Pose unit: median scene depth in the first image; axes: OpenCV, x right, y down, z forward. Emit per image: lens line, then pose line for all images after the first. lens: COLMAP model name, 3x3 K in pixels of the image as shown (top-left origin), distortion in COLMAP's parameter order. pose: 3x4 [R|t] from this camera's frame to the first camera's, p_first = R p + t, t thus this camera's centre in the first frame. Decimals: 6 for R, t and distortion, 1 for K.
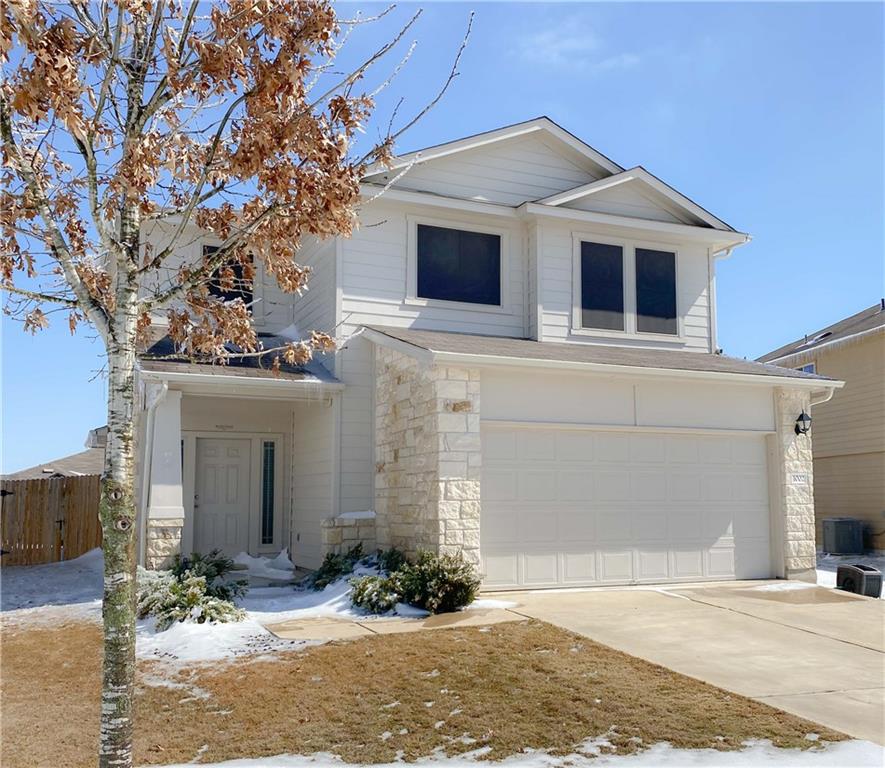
lens RADIAL K [[913.4, 0, 442.5], [0, 913.4, 384.0], [0, 0, 1]] dist [0.012308, 0.004473]
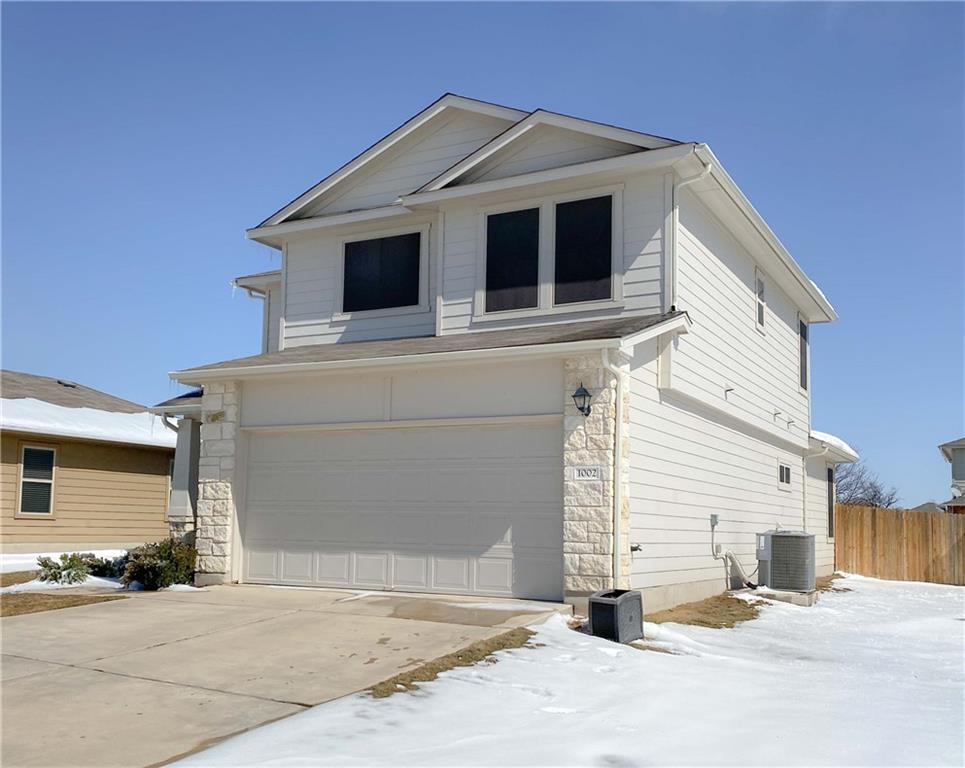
lens RADIAL K [[956.1, 0, 482.2], [0, 956.1, 419.8], [0, 0, 1]] dist [0.077513, -0.003881]
pose [[0.599449, -0.068159, -0.797506, 0.937445], [0.088916, 0.995871, -0.018278, 0.063600], [0.795459, -0.059955, 0.603034, 0.437569]]
